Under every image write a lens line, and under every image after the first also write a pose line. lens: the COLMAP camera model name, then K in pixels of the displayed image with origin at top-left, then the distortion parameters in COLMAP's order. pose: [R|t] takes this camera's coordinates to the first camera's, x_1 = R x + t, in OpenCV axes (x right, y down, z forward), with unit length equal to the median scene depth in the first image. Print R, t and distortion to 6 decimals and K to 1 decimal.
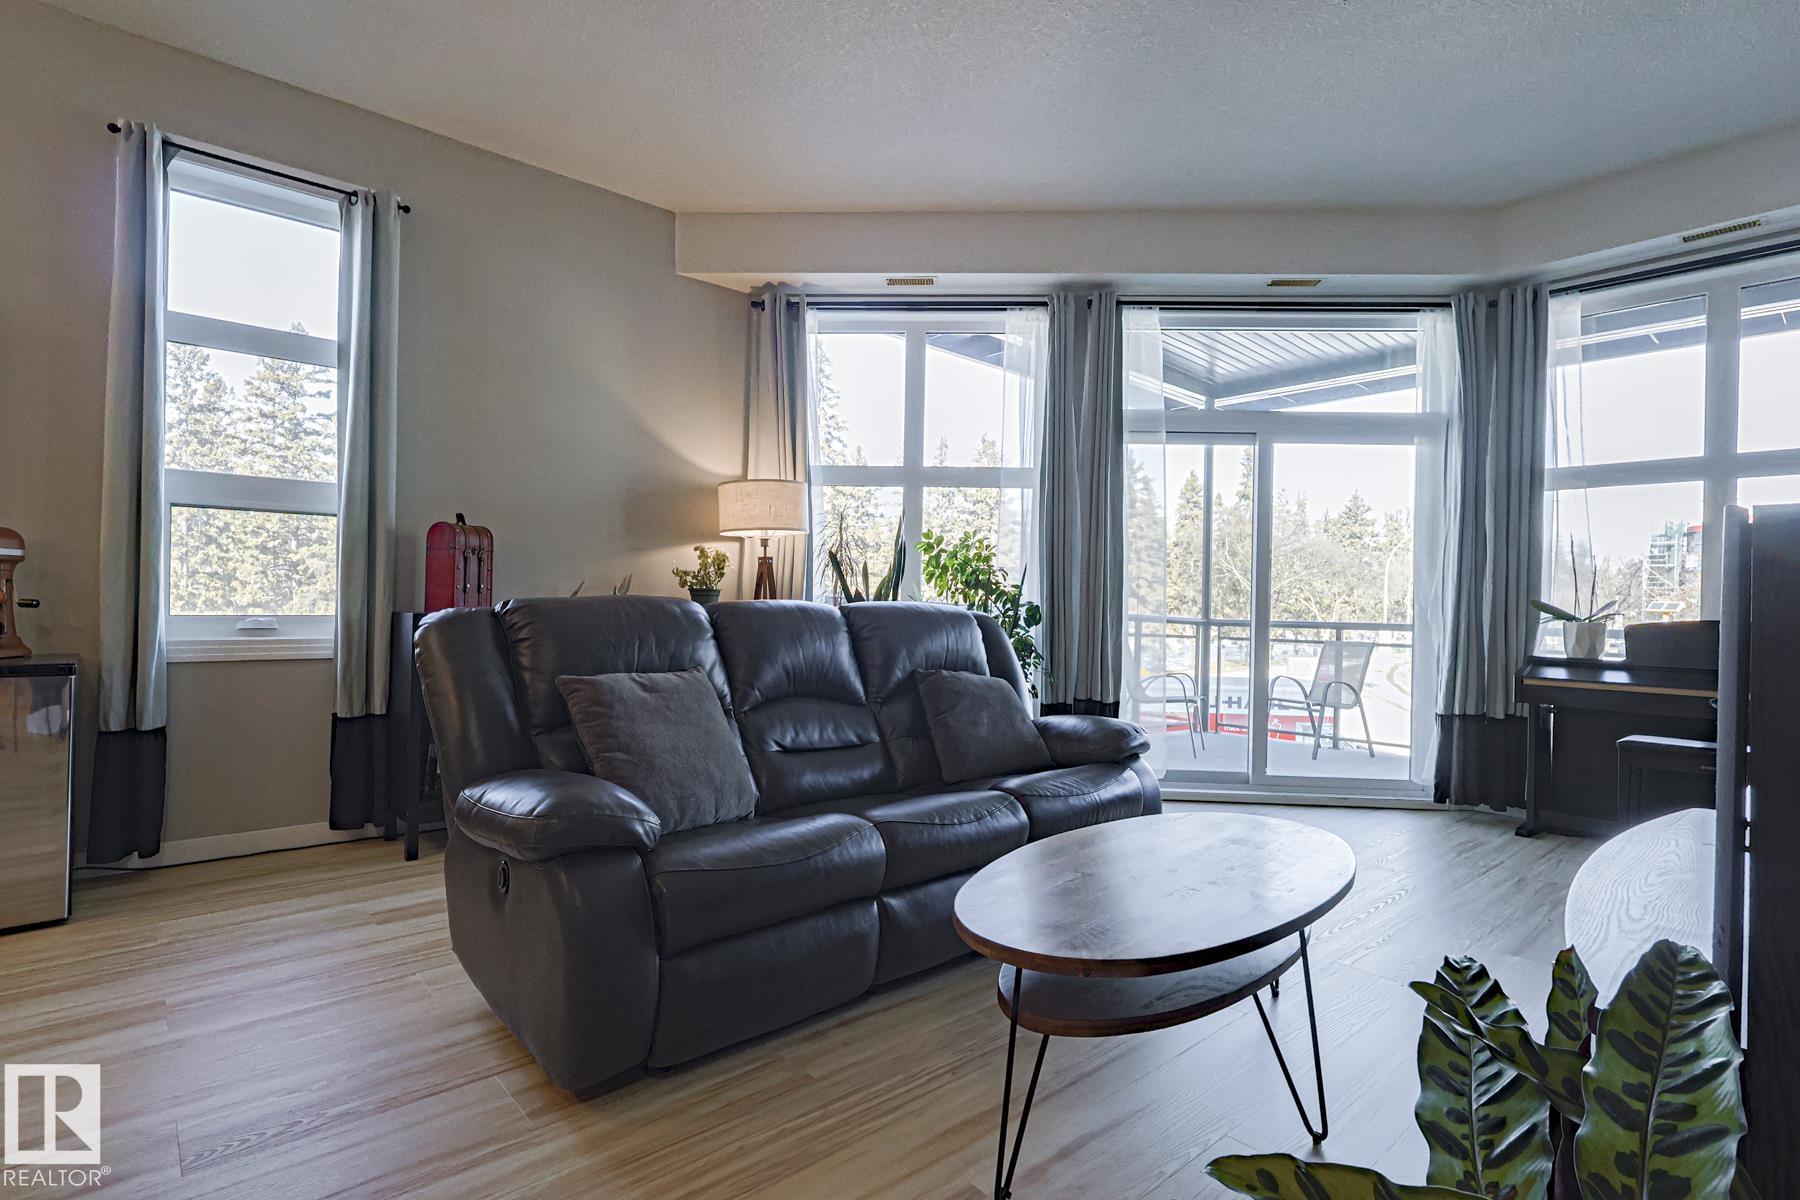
lens RADIAL K [[884.0, 0, 902.0], [0, 884.0, 582.0], [0, 0, 1]] dist [-0.004734, 0.003955]
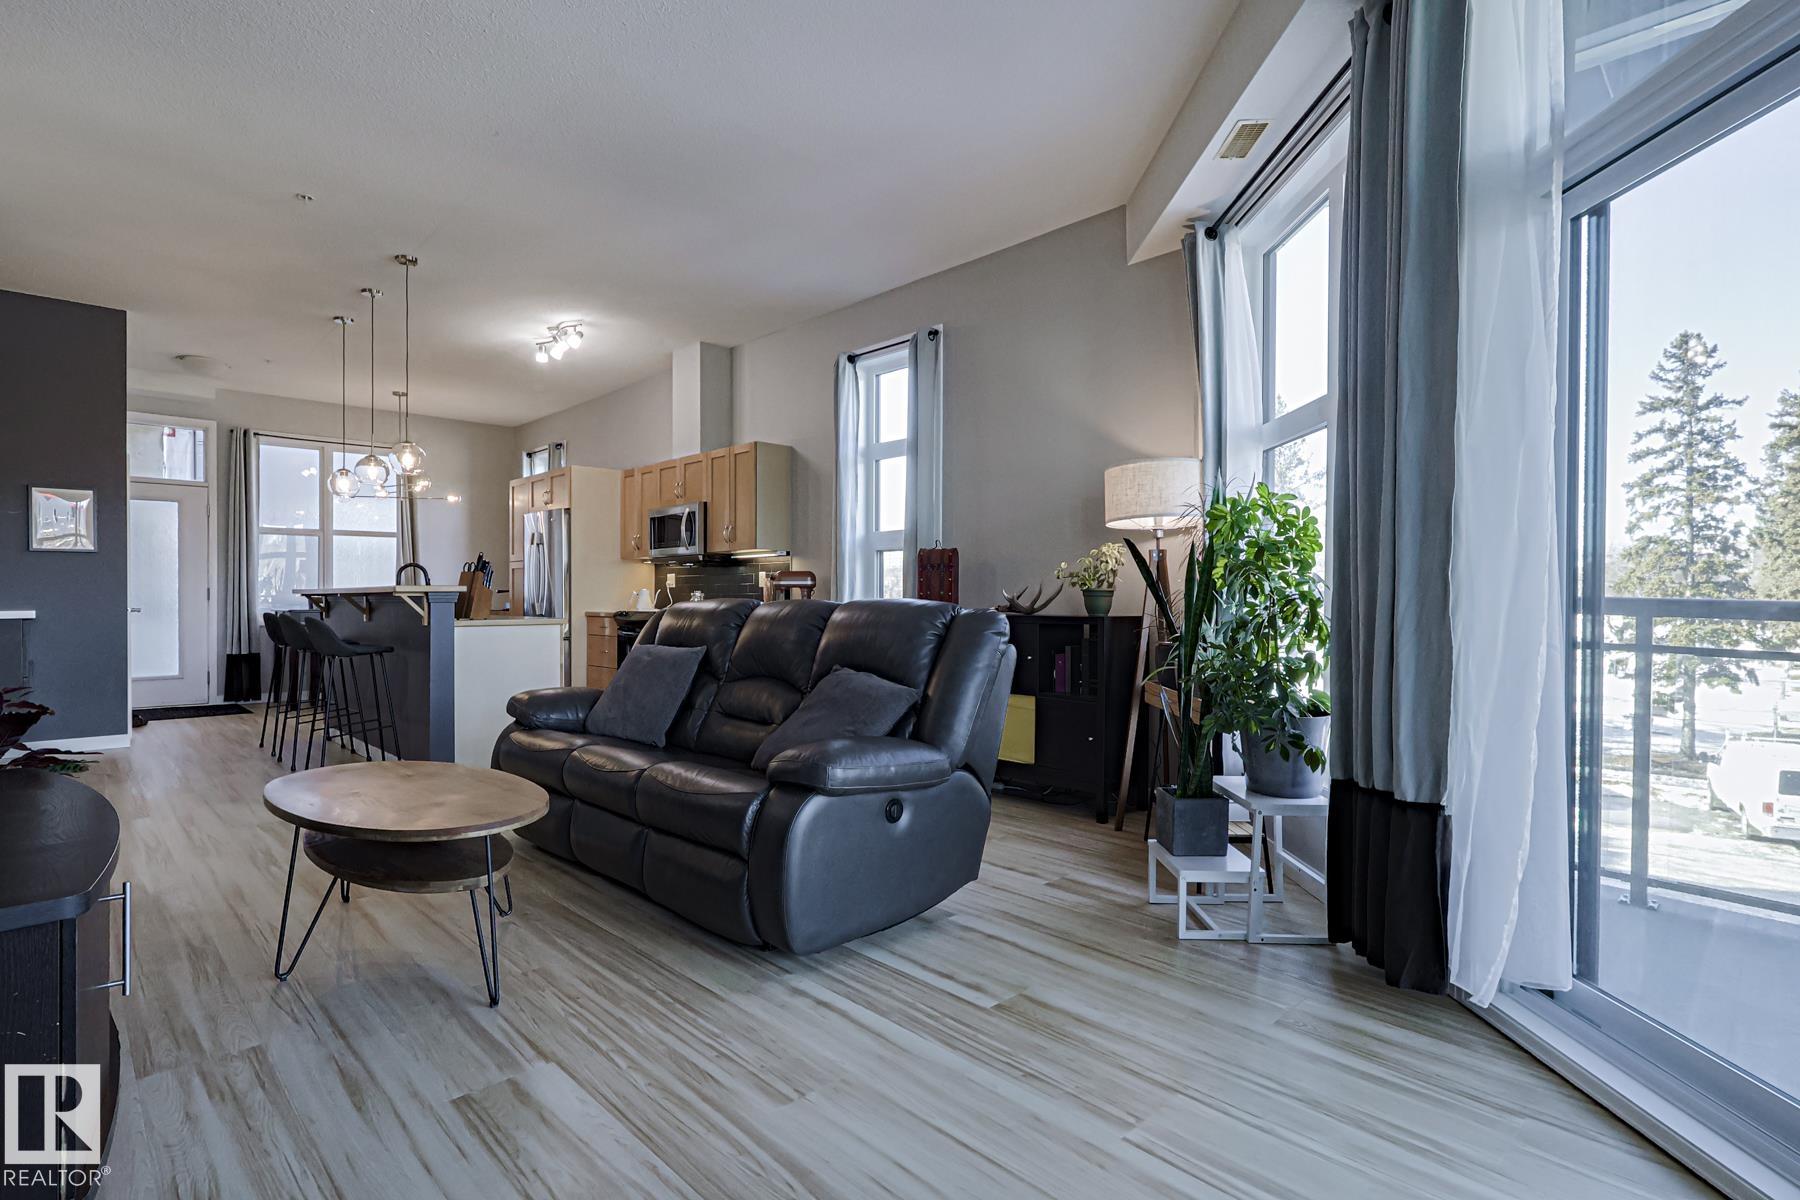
lens RADIAL K [[884.0, 0, 906.7], [0, 884.0, 611.6], [0, 0, 1]] dist [-0.004734, 0.003955]
pose [[0.046788, 0.000327, -0.998905, 0.719769], [0.020247, 0.999794, 0.001275, 0.023867], [0.998700, -0.020284, 0.046771, 0.728933]]
